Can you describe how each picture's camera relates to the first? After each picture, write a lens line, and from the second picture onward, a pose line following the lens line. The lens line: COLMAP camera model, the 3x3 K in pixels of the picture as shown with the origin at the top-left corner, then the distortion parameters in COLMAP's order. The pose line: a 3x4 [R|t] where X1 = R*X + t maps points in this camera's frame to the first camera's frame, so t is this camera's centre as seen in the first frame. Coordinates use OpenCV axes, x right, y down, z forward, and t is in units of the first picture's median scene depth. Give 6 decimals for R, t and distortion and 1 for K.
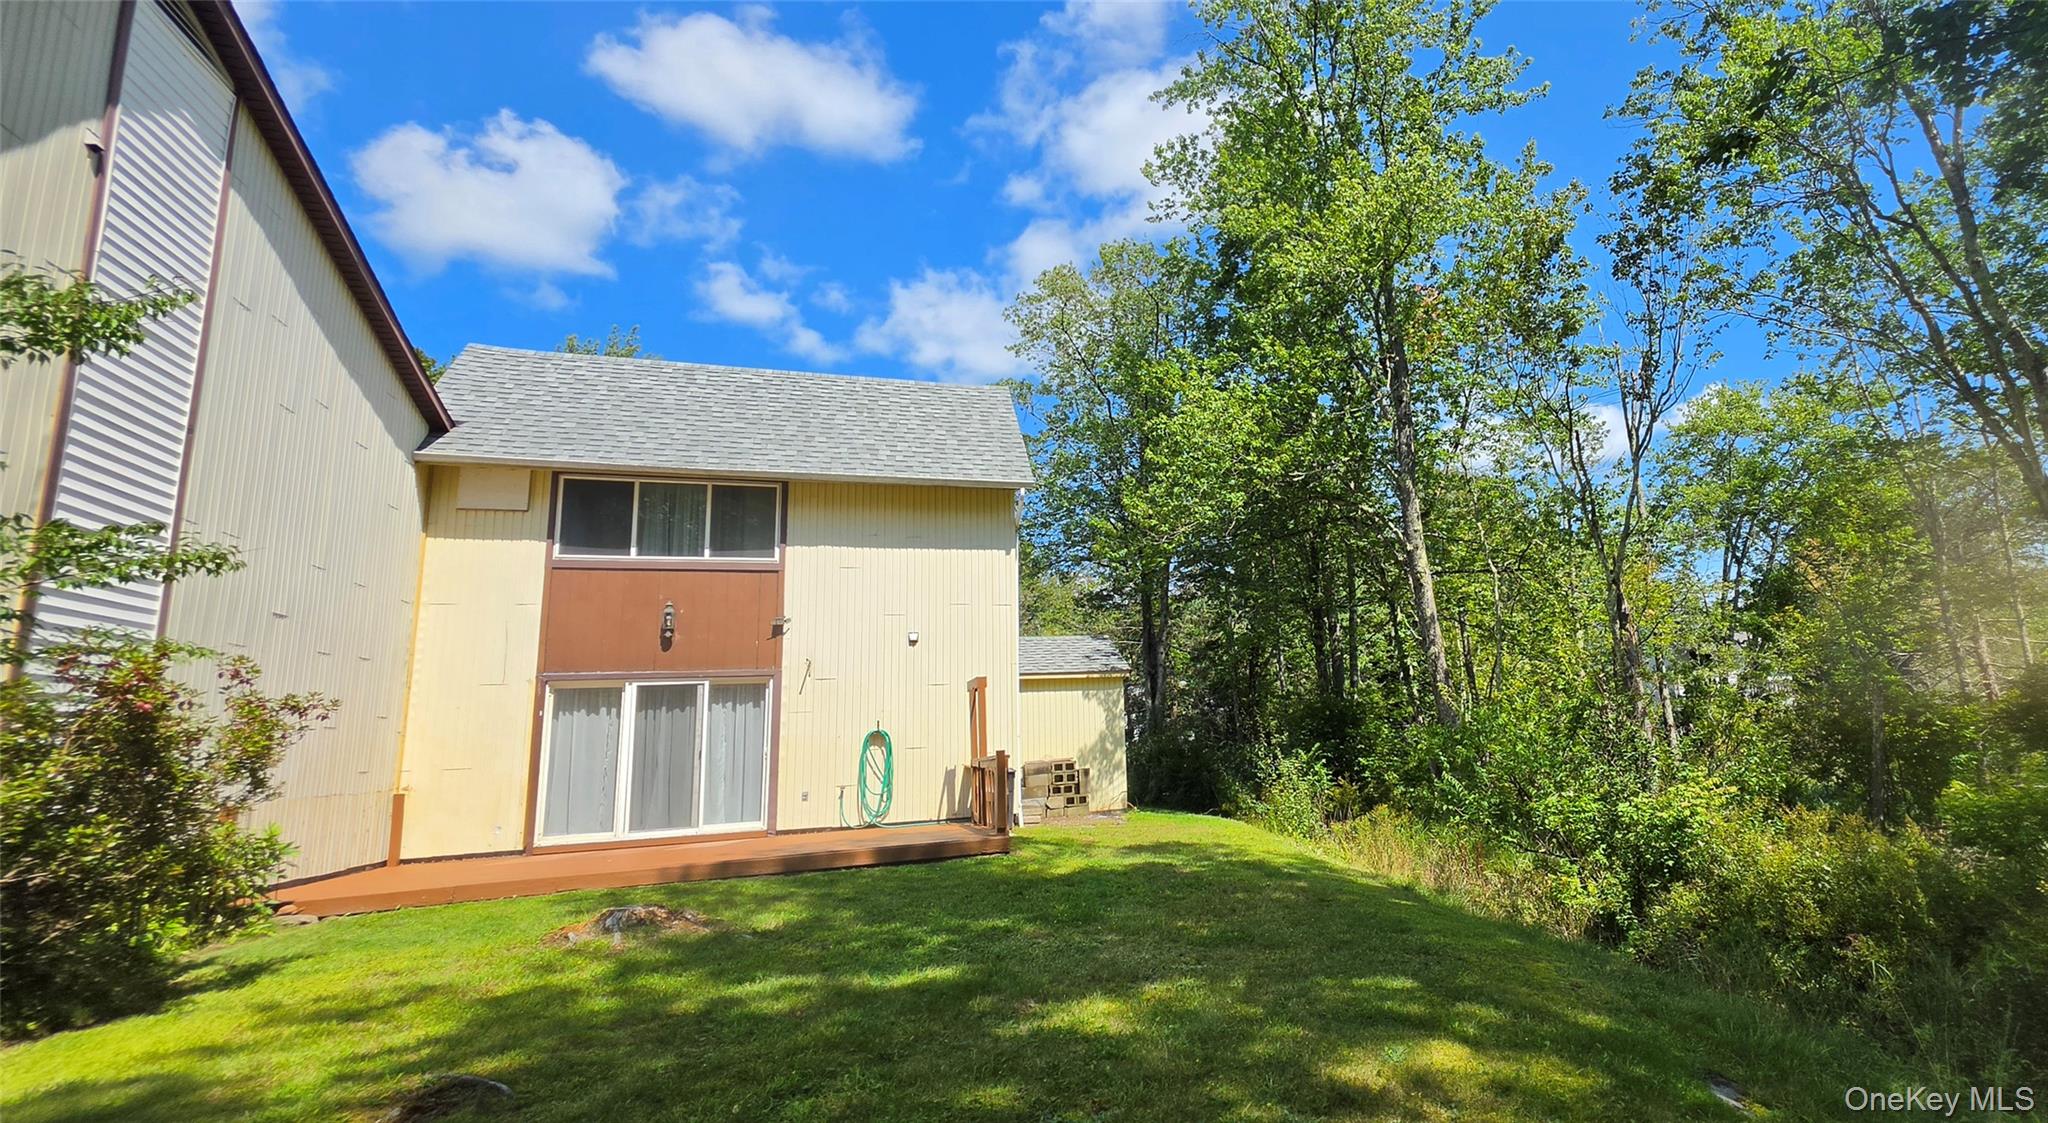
lens RADIAL K [[972.8, 0, 1172.0], [0, 972.8, 560.6], [0, 0, 1]] dist [0.000928, -0.002013]
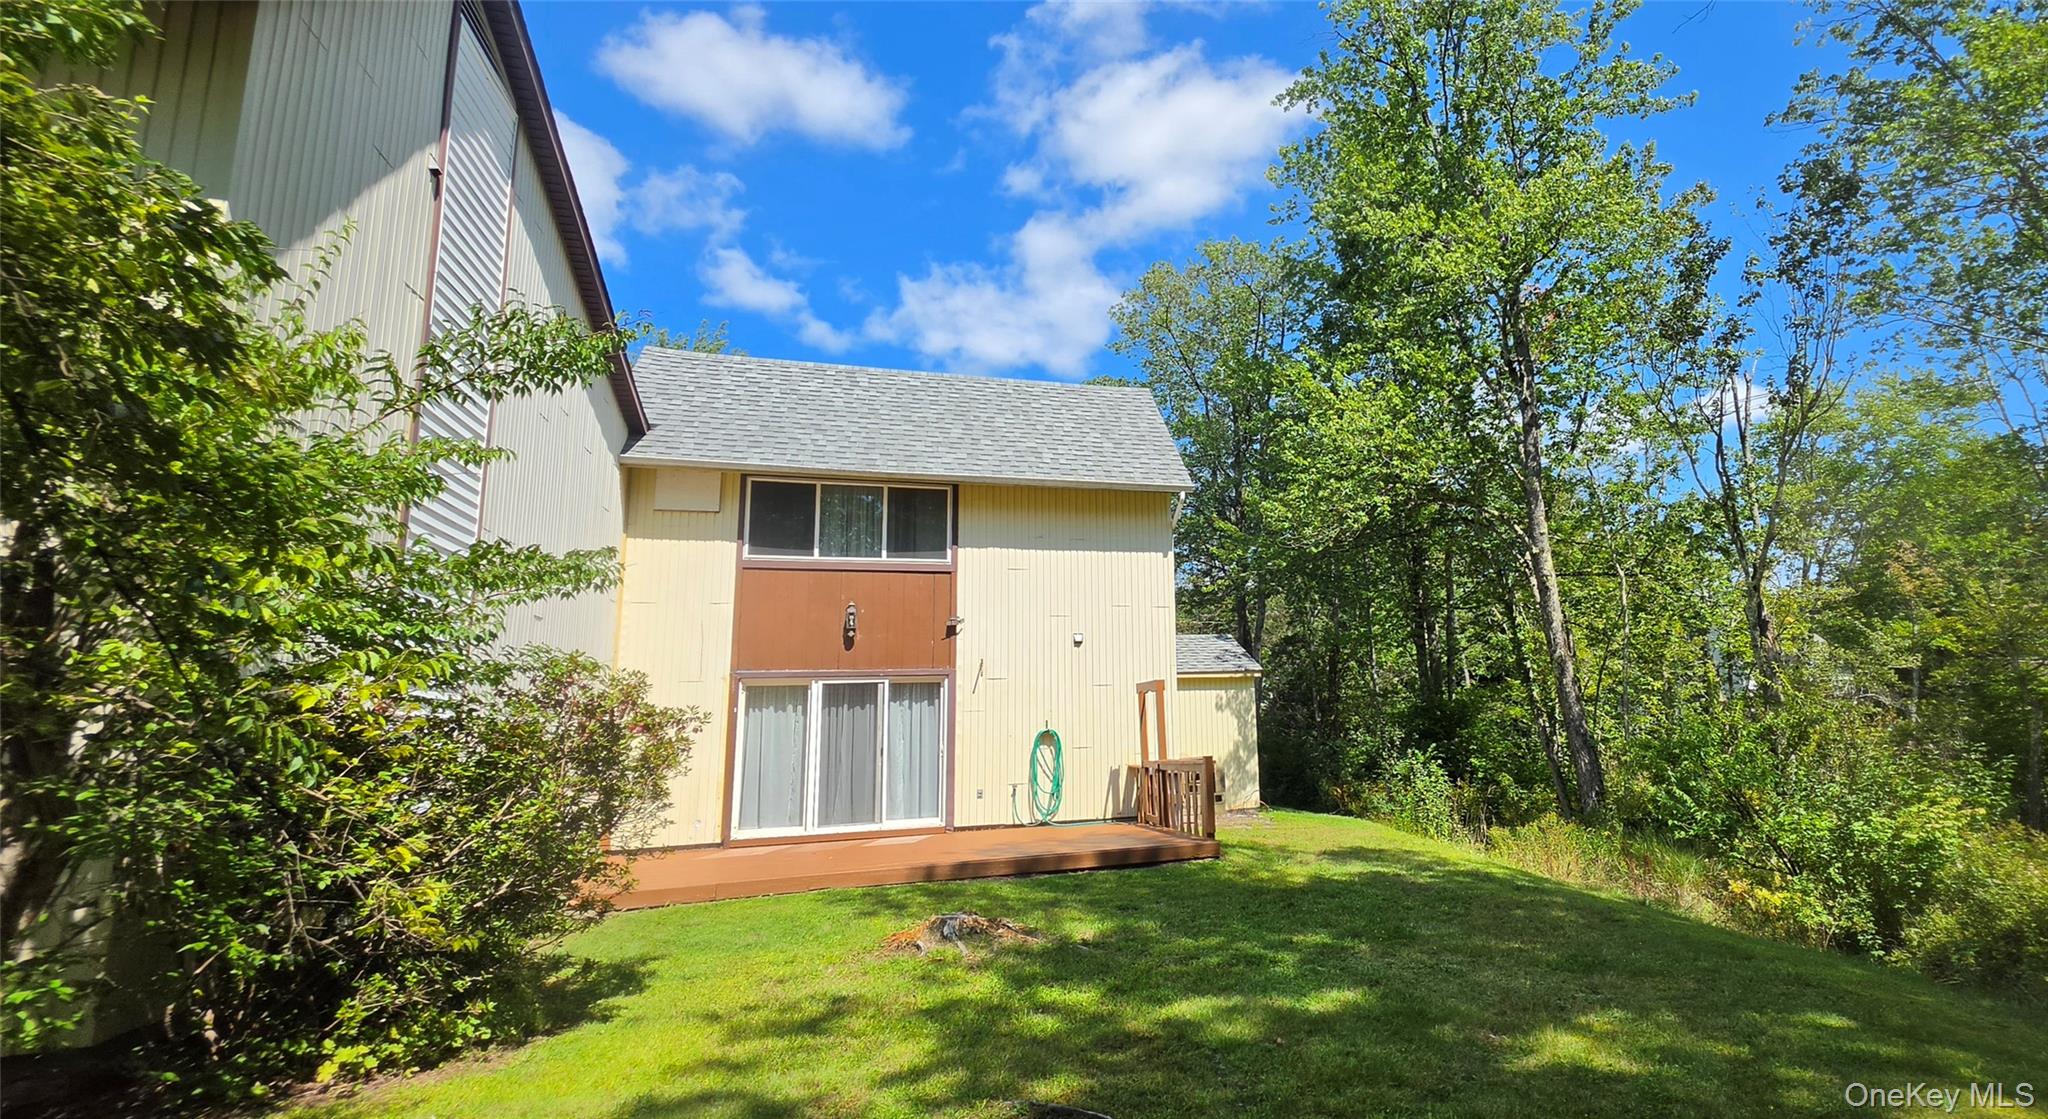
lens RADIAL K [[965.3, 0, 1130.2], [0, 965.3, 546.2], [0, 0, 1]] dist [-0.002321, 0.001222]
pose [[0.999393, 0.009013, -0.033661, -0.189646], [-0.009048, 0.999959, -0.000911, -0.017785], [0.033651, 0.001215, 0.999433, -0.004125]]
